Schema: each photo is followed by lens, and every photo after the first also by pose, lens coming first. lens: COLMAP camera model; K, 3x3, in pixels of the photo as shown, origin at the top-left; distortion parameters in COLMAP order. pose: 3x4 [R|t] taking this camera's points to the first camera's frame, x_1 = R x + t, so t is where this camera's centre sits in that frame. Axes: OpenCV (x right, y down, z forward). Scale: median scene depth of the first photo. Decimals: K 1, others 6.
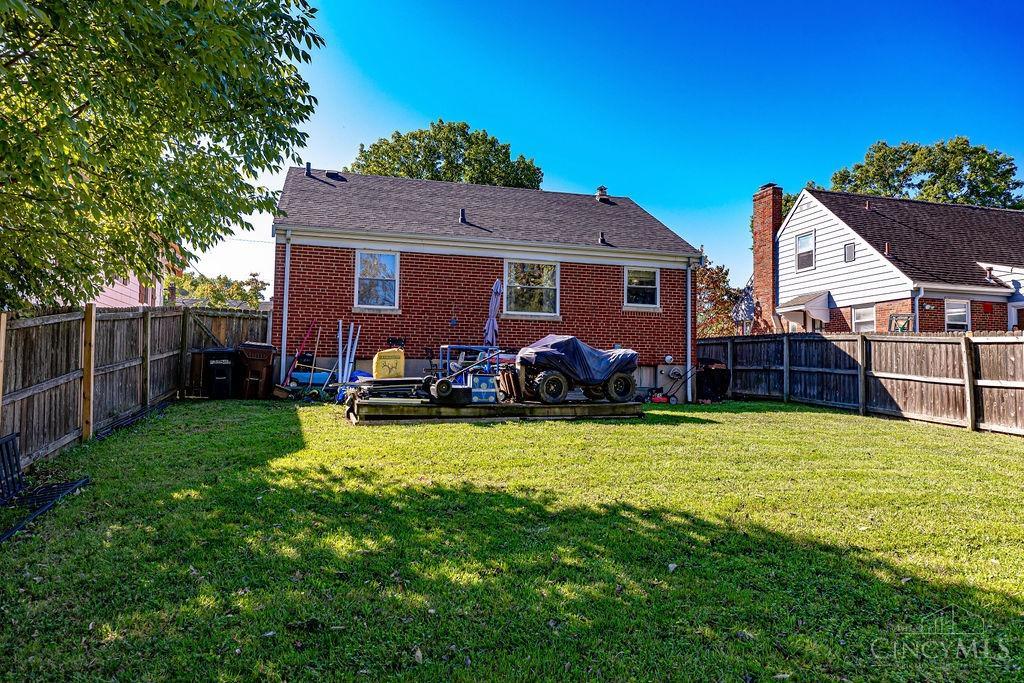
lens RADIAL K [[703.8, 0, 512.4], [0, 703.8, 341.4], [0, 0, 1]] dist [-0.001423, 0.003221]
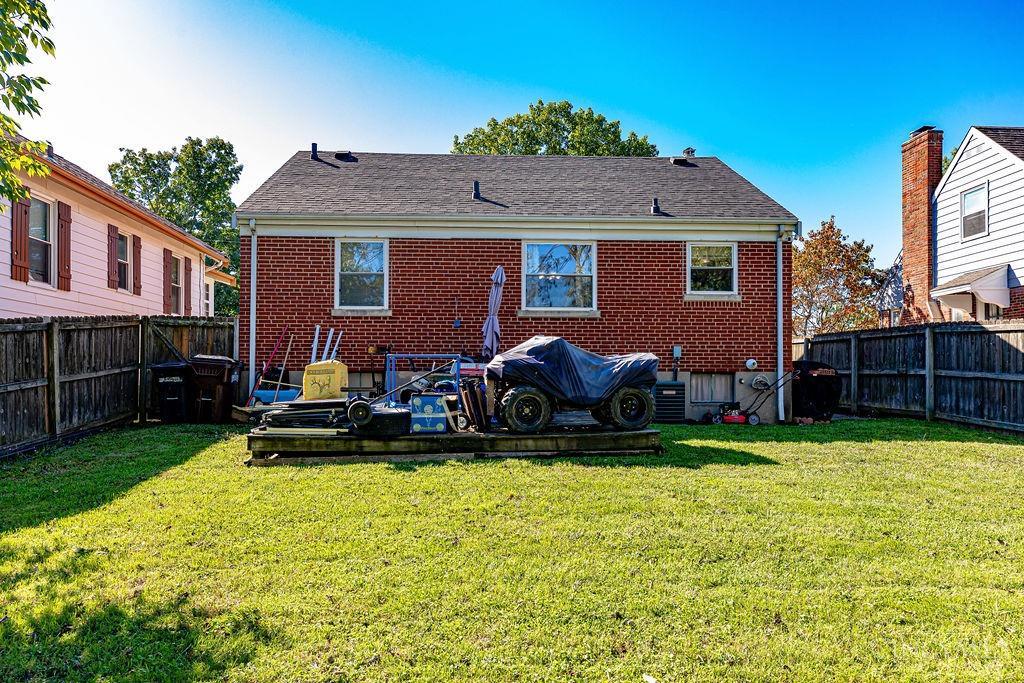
lens RADIAL K [[703.8, 0, 516.0], [0, 703.8, 371.2], [0, 0, 1]] dist [-0.001423, 0.003221]
pose [[0.974039, -0.018219, -0.225647, 0.148237], [0.026693, 0.999046, 0.034562, 0.000784], [0.224802, -0.039688, 0.973596, 0.219880]]
